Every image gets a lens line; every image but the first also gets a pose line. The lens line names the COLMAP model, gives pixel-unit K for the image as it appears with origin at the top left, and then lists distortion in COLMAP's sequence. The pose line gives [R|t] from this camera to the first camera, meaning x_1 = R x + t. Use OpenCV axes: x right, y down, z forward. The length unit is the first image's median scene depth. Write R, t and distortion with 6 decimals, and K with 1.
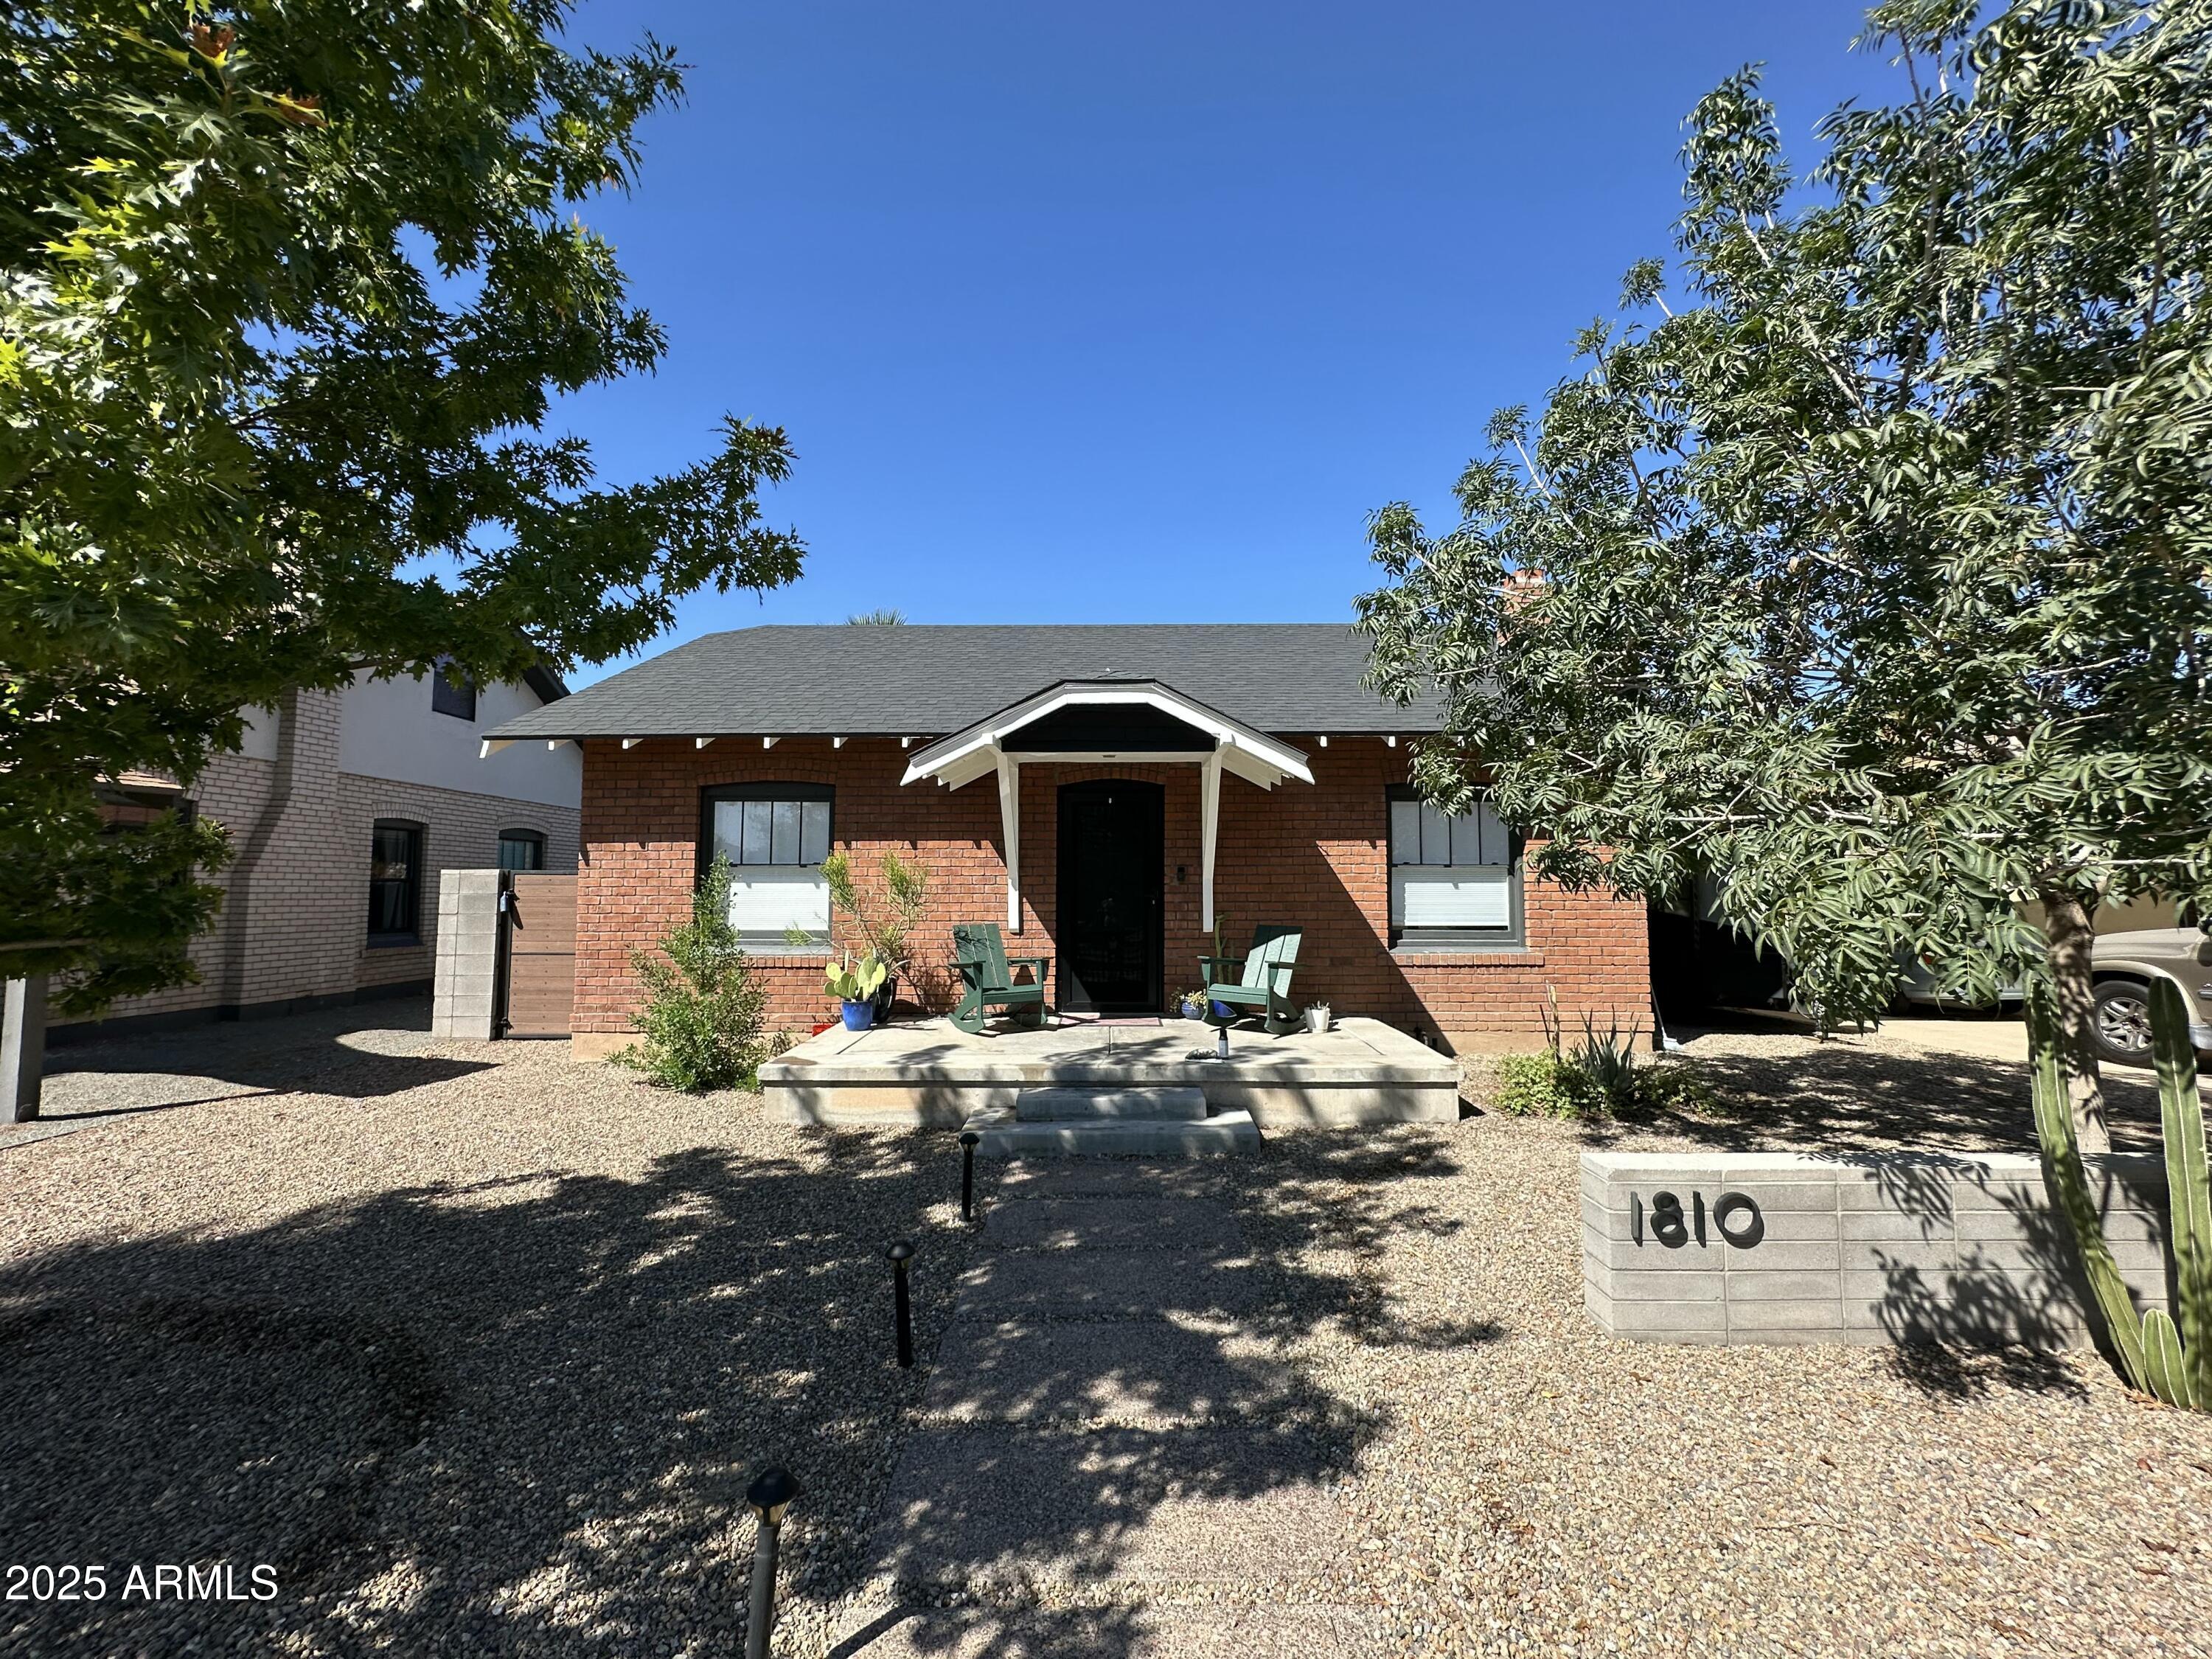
lens RADIAL K [[877.9, 0, 1096.7], [0, 877.9, 829.5], [0, 0, 1]] dist [-0.000493, 0.000191]
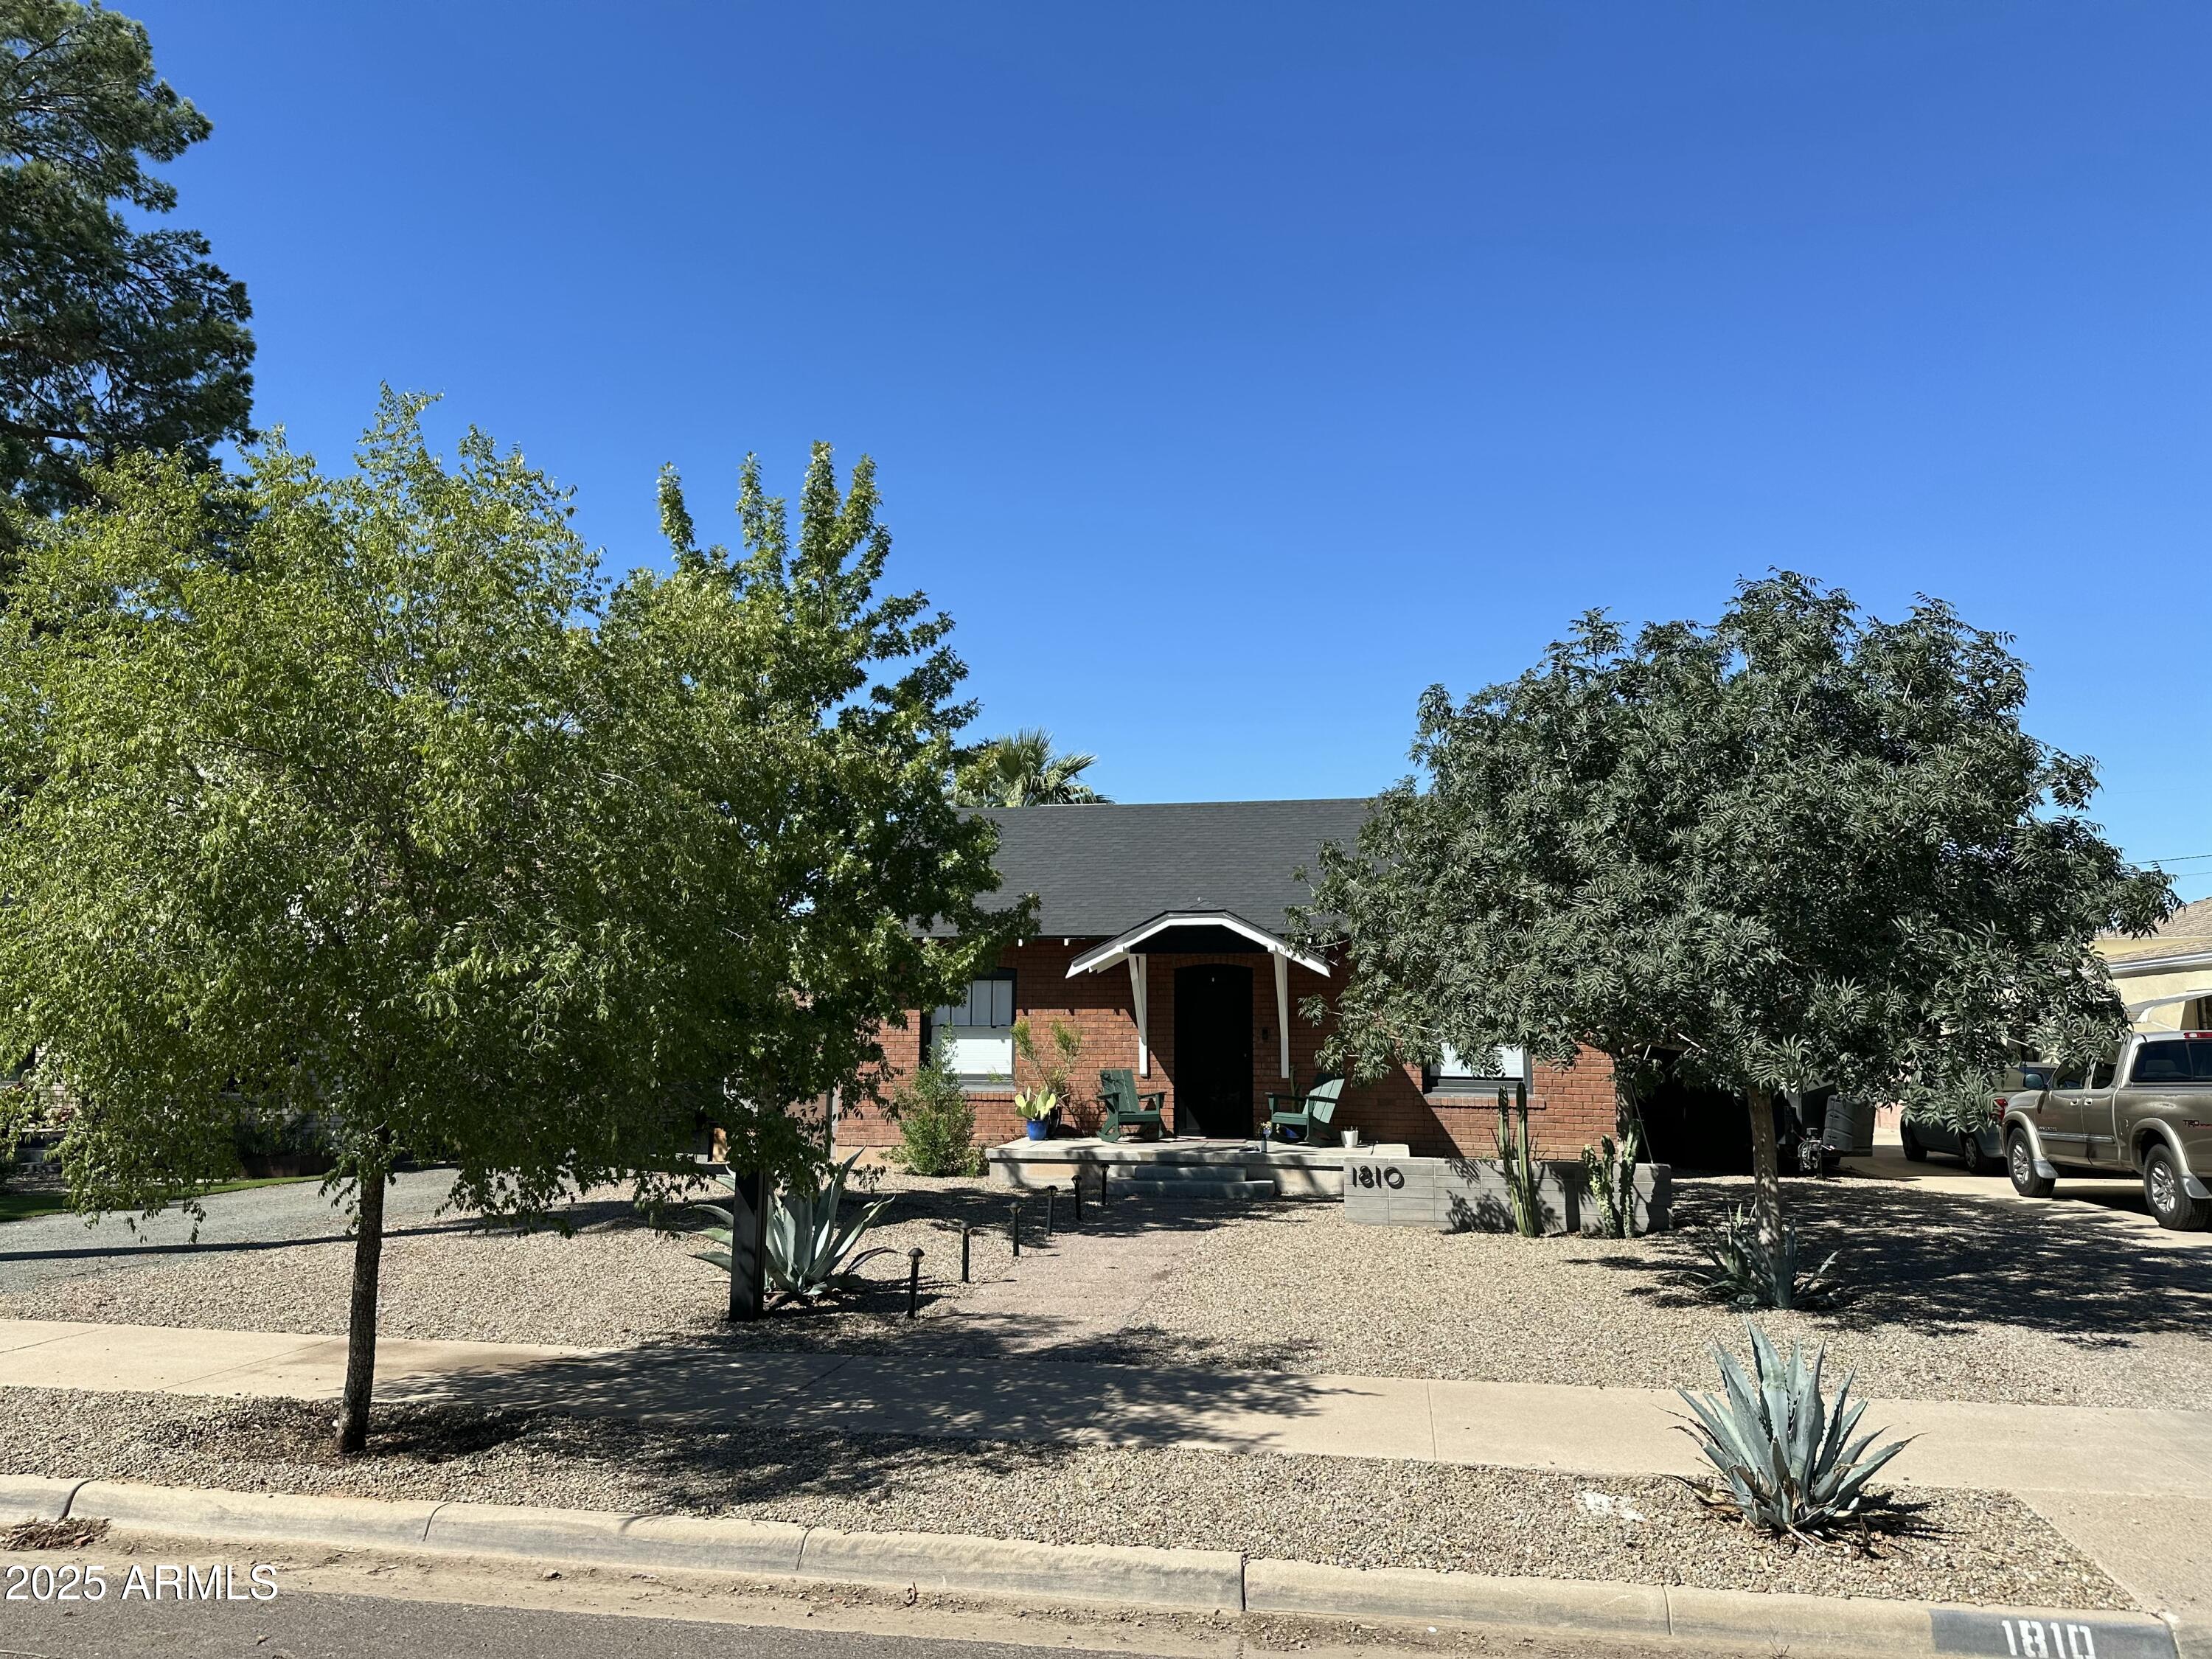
lens RADIAL K [[1535.7, 0, 1075.1], [0, 1535.7, 827.4], [0, 0, 1]] dist [0.126460, -0.178725]
pose [[0.982284, -0.020227, -0.186303, 0.294436], [0.006979, 0.997417, -0.071491, -0.114762], [0.187268, 0.068924, 0.979888, -1.614281]]
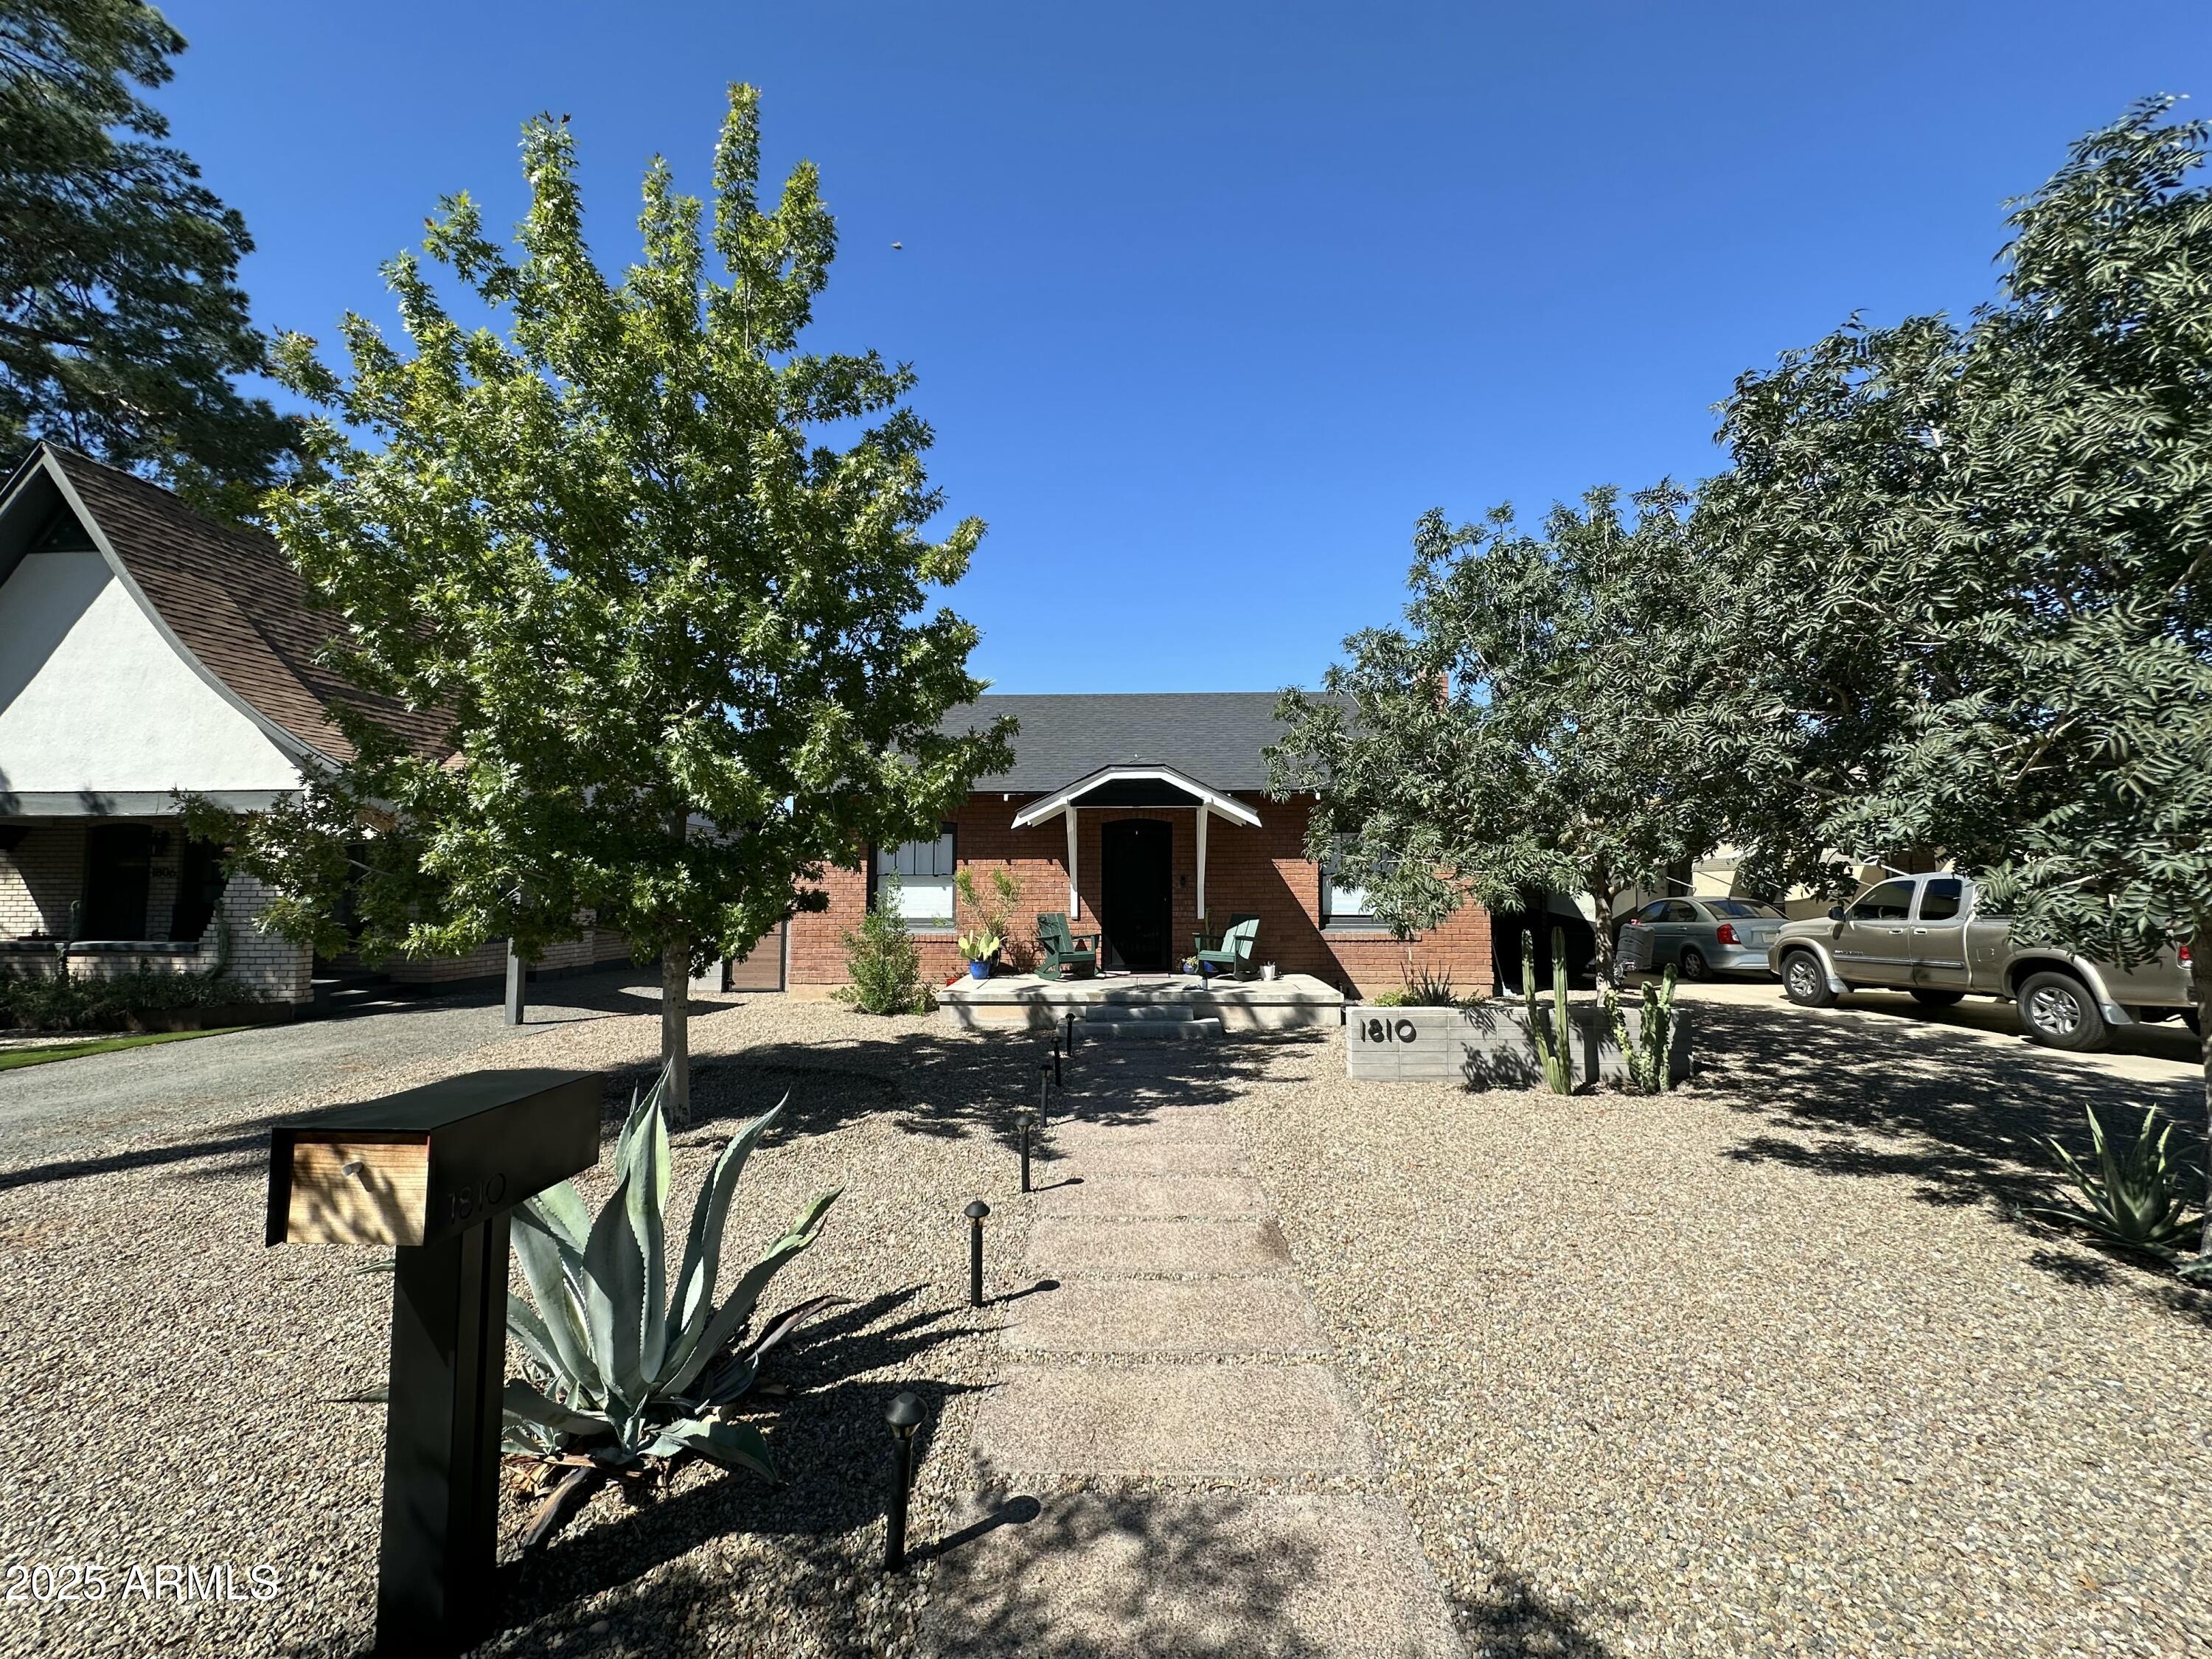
lens RADIAL K [[877.9, 0, 1096.7], [0, 877.9, 829.5], [0, 0, 1]] dist [-0.000493, 0.000191]
pose [[0.999746, -0.002345, -0.022409, -0.023020], [0.002351, 0.999997, 0.000225, -0.045190], [0.022409, -0.000278, 0.999749, -0.607421]]
